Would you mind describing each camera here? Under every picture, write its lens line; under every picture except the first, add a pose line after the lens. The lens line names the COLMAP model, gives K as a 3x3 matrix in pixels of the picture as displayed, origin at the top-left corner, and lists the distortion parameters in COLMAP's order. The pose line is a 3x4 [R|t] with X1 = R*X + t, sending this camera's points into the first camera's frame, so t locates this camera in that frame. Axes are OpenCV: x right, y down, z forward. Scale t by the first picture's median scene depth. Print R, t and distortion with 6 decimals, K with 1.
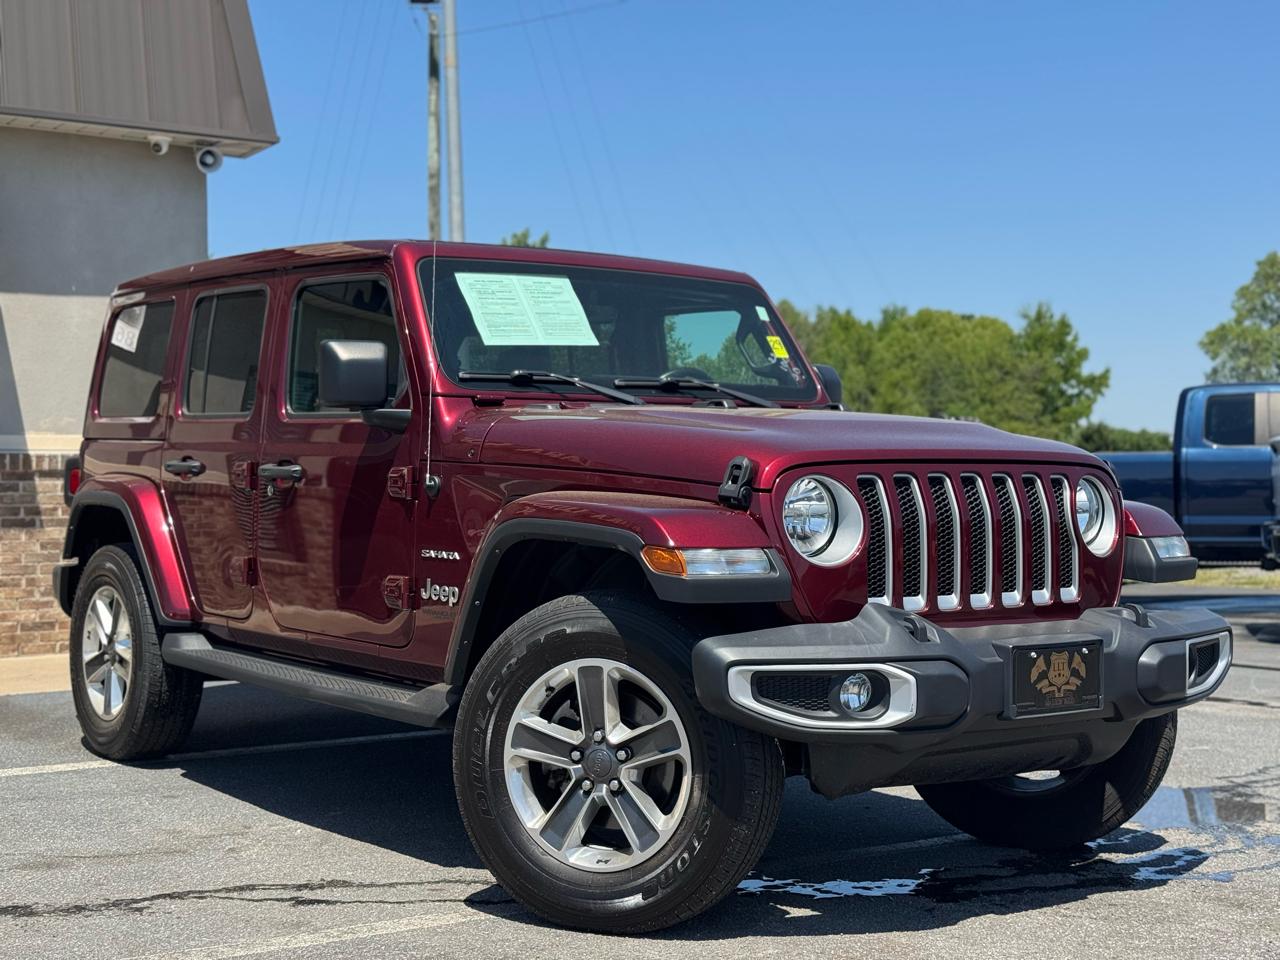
lens RADIAL K [[1847.6, 0, 653.3], [0, 1847.6, 477.4], [0, 0, 1]] dist [0.091303, -0.121351]
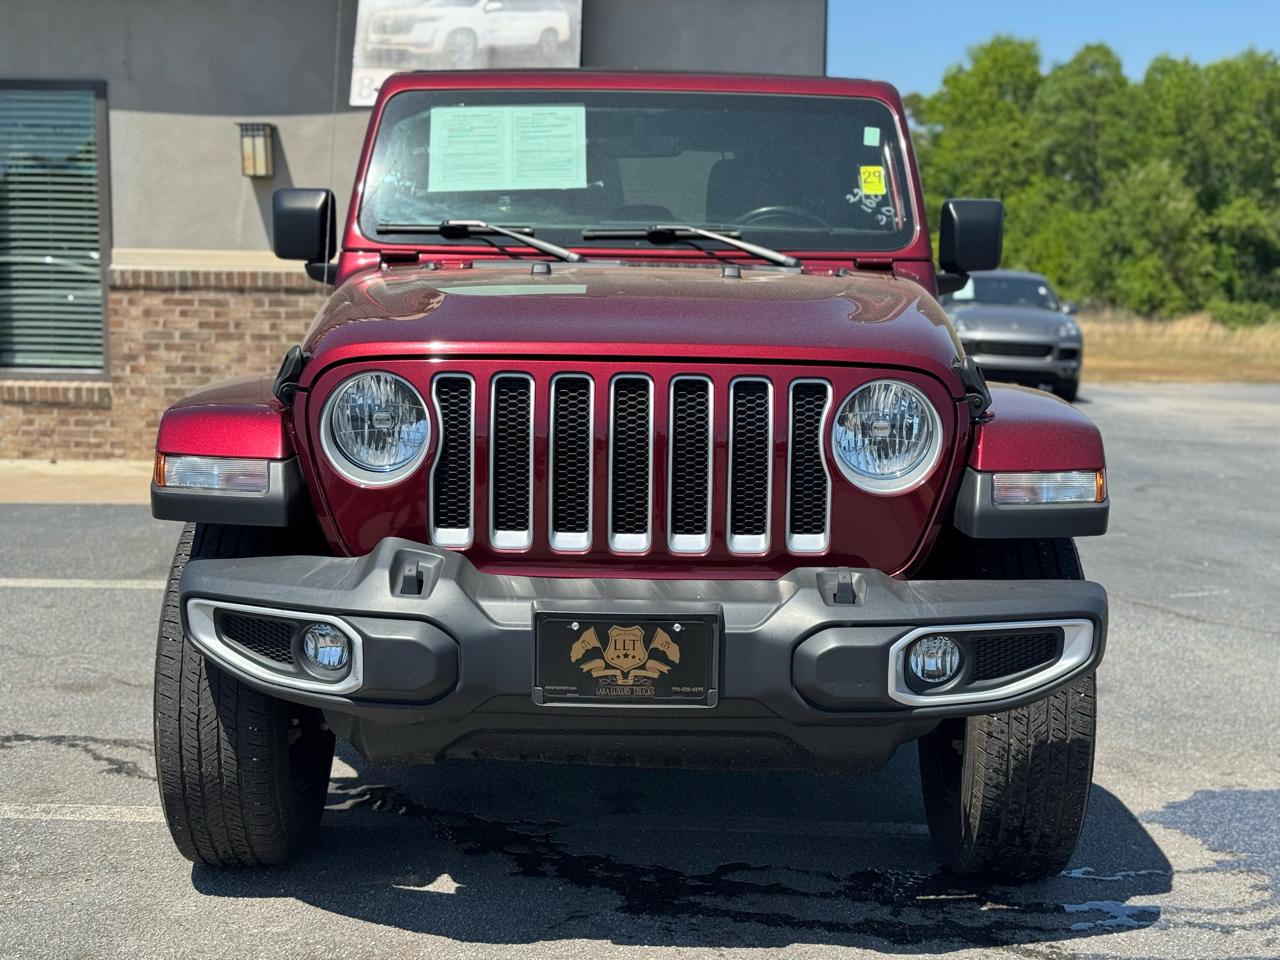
lens RADIAL K [[1847.6, 0, 653.3], [0, 1847.6, 477.4], [0, 0, 1]] dist [0.091303, -0.121351]
pose [[0.804963, 0.084740, -0.587242, 0.659046], [-0.014626, 0.992282, 0.123139, -0.057164], [0.593145, -0.090533, 0.799990, 0.414485]]
